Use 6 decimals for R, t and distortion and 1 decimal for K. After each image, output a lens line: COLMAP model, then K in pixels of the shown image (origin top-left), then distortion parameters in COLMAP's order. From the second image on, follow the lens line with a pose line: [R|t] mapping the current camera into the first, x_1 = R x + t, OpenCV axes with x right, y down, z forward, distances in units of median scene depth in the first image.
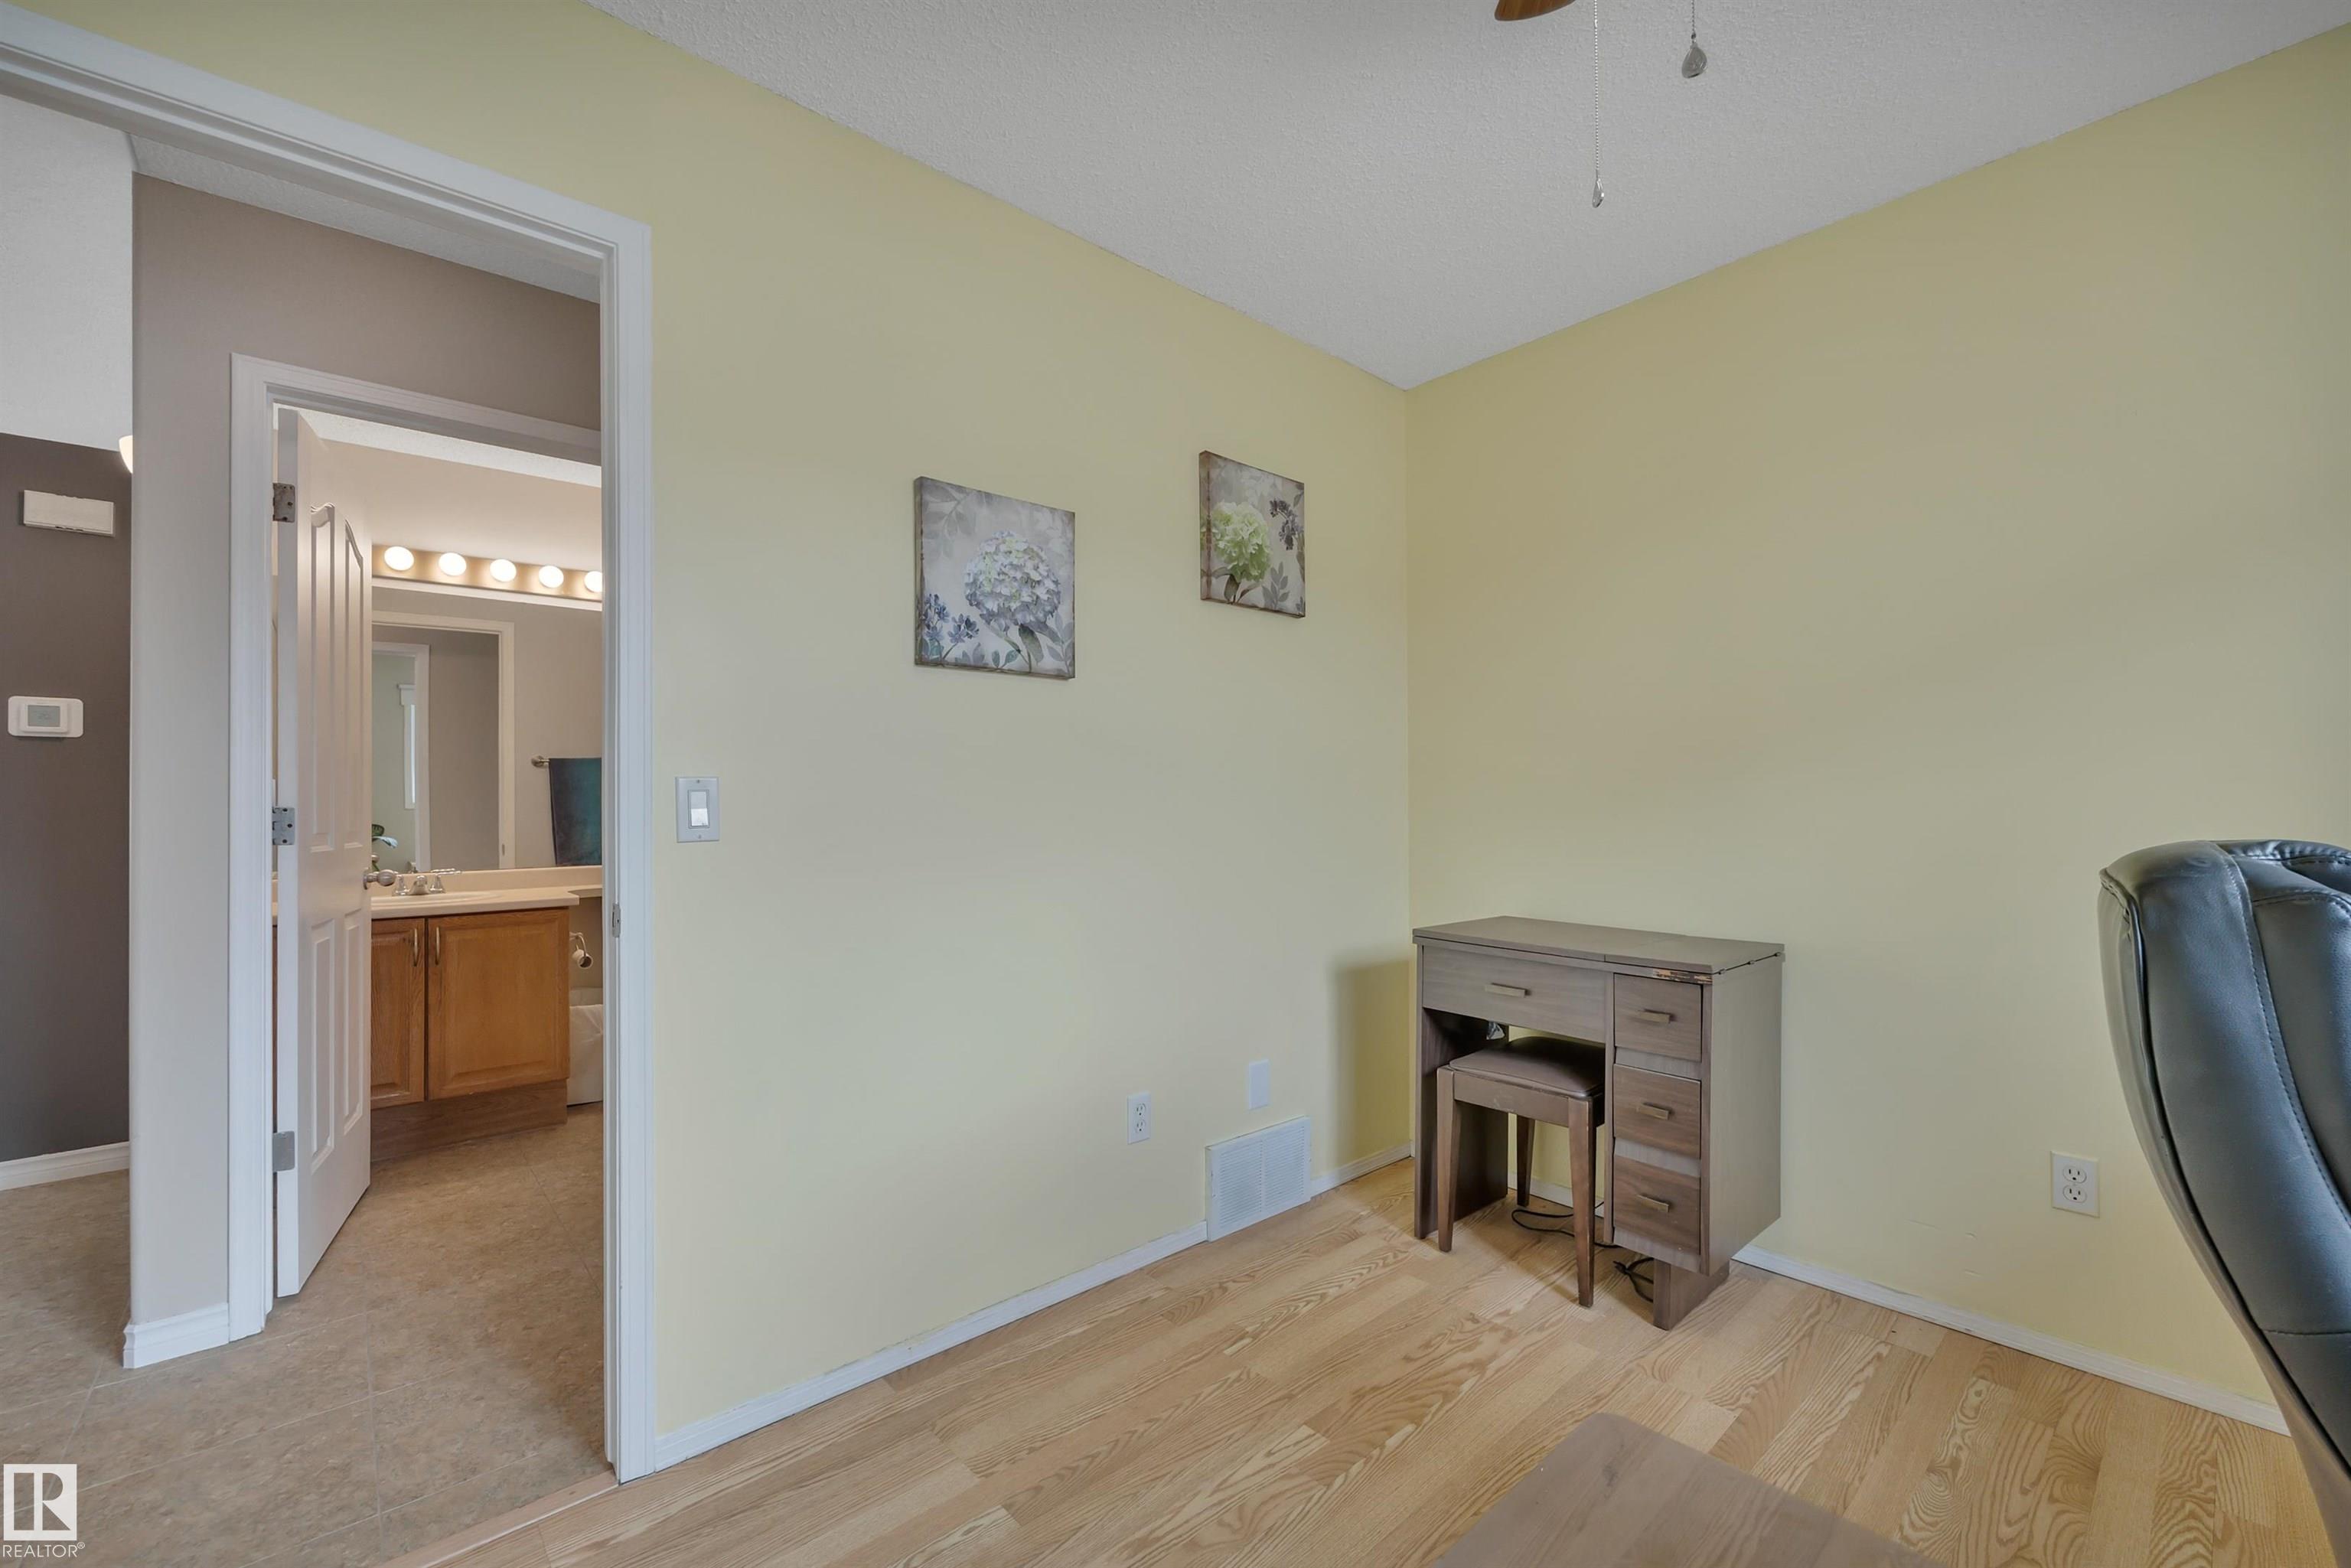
lens RADIAL K [[972.7, 0, 1175.4], [0, 972.7, 792.8], [0, 0, 1]] dist [0.002871, 0.000231]
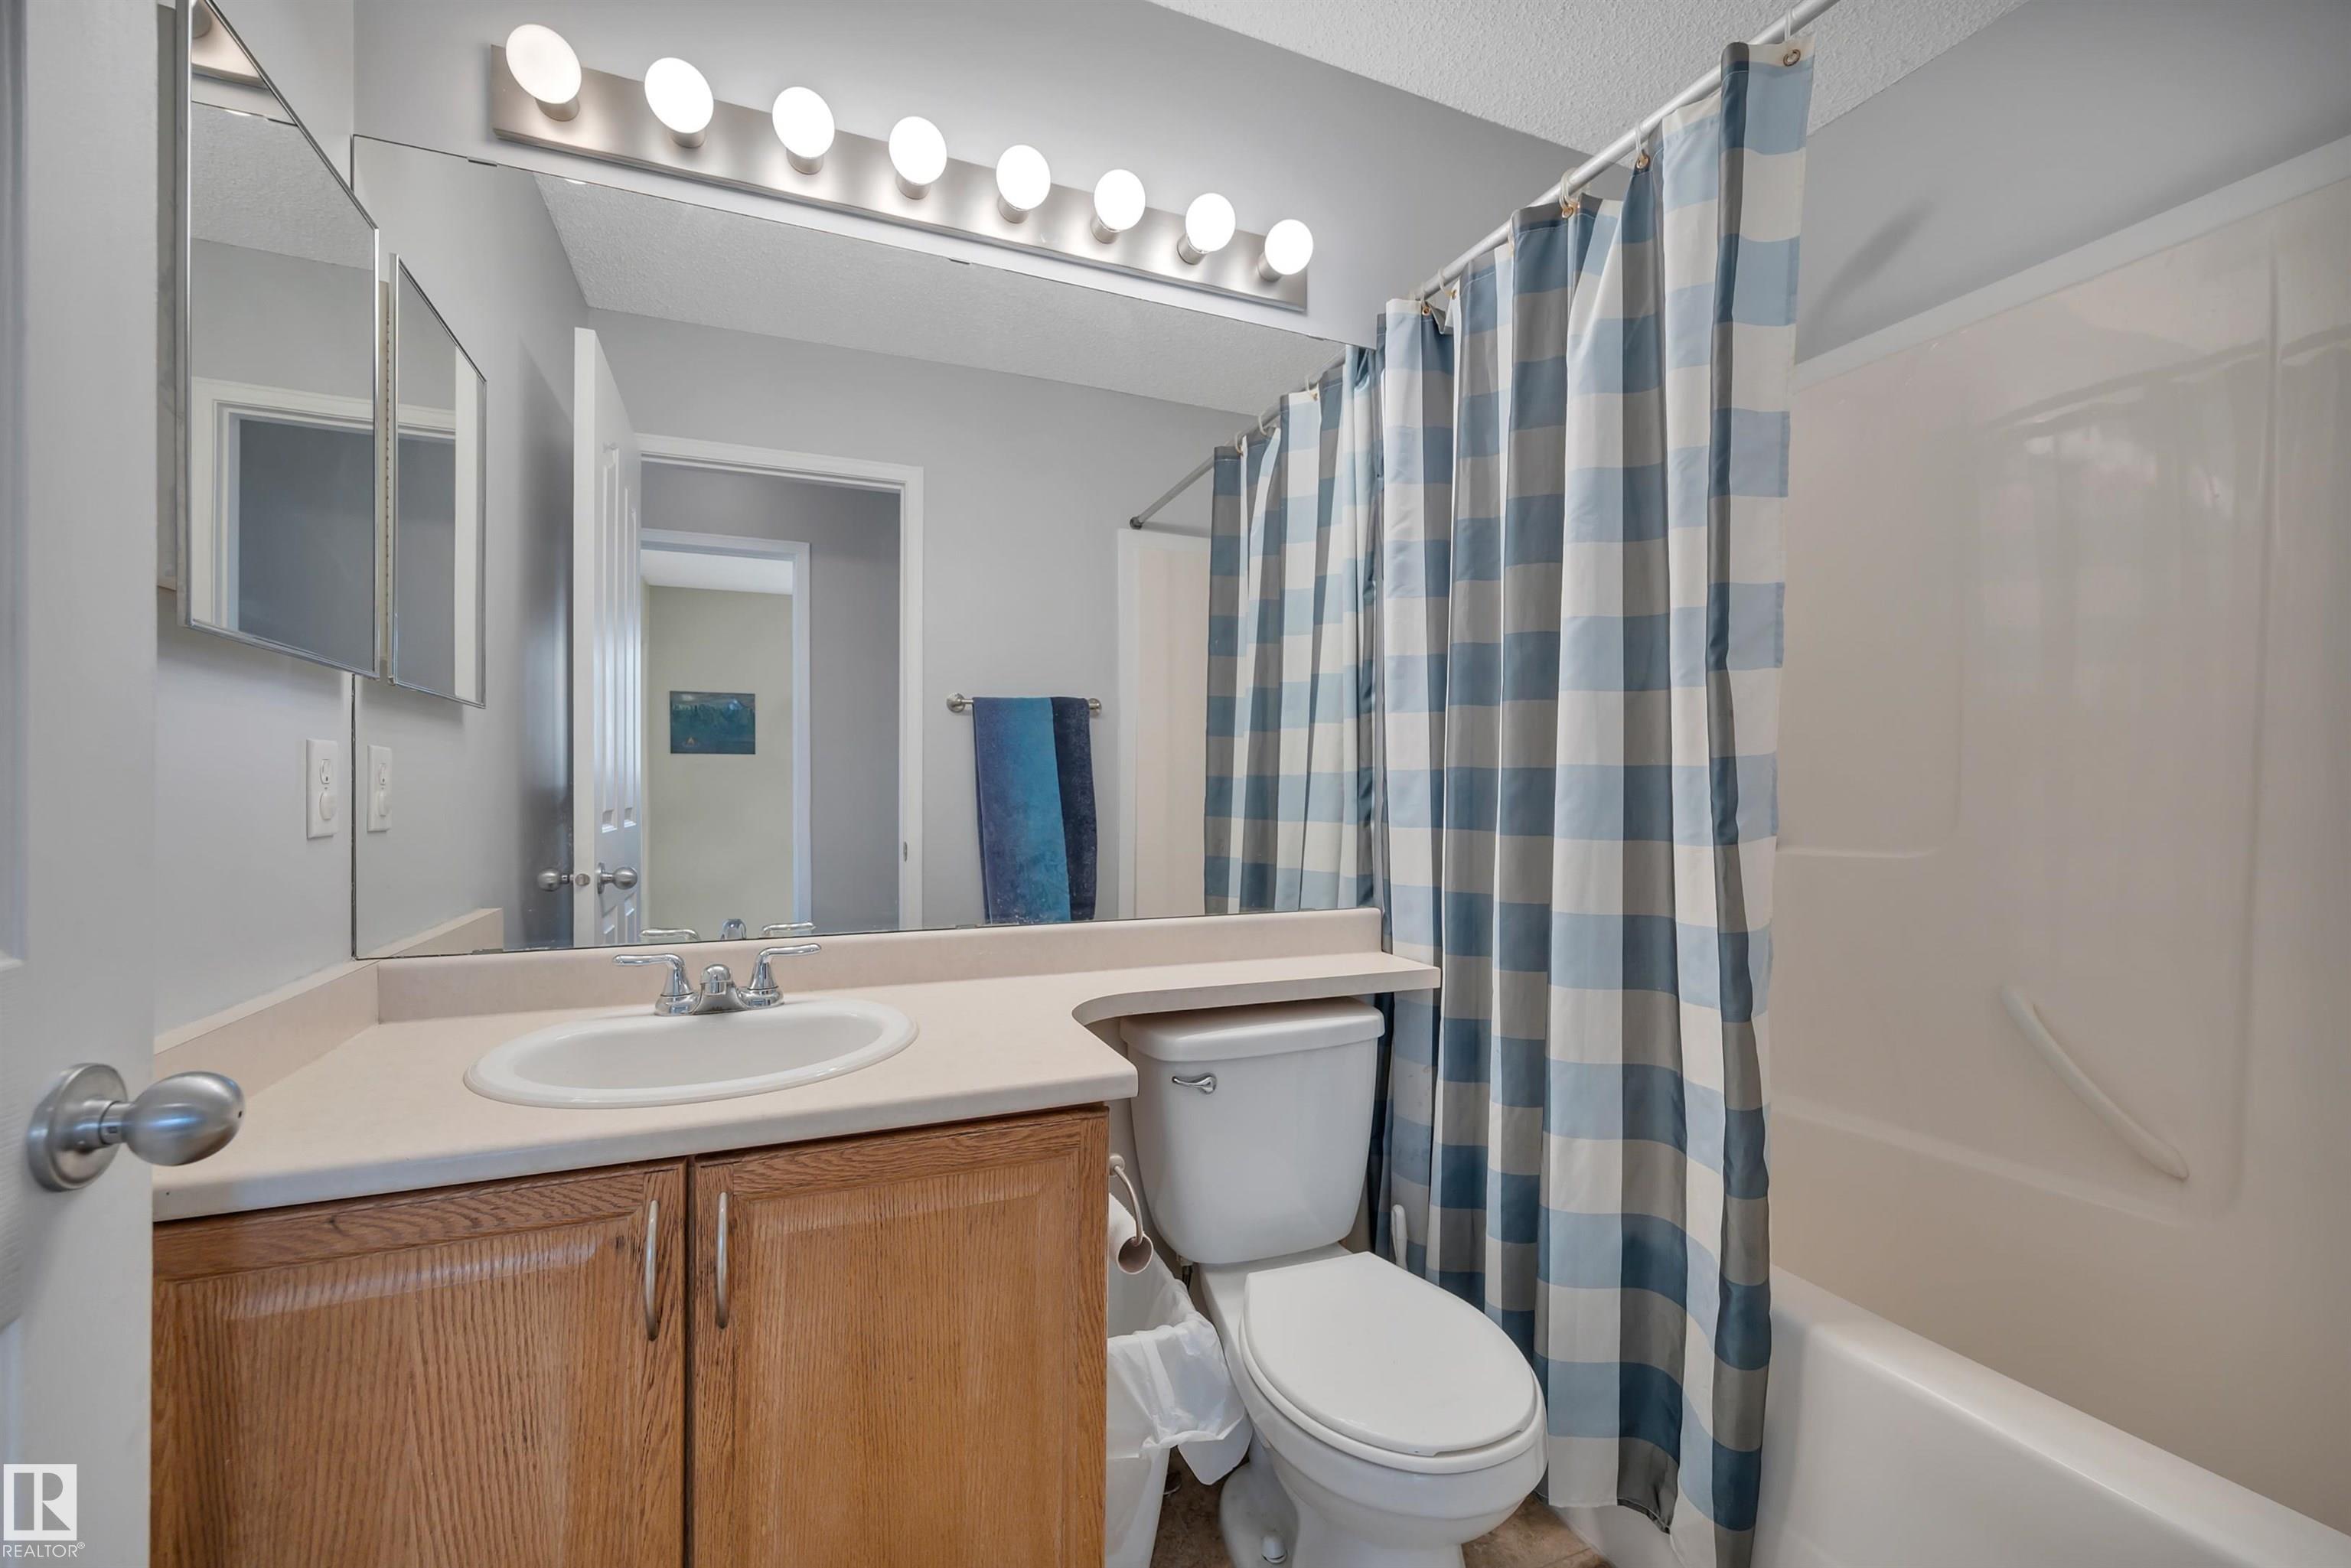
lens RADIAL K [[972.7, 0, 1175.1], [0, 972.7, 784.2], [0, 0, 1]] dist [0.002871, 0.000231]
pose [[0.948143, 0.009572, -0.317700, -0.543019], [-0.008266, 0.999951, 0.005458, 0.017959], [0.317736, -0.002548, 0.948176, 0.771021]]
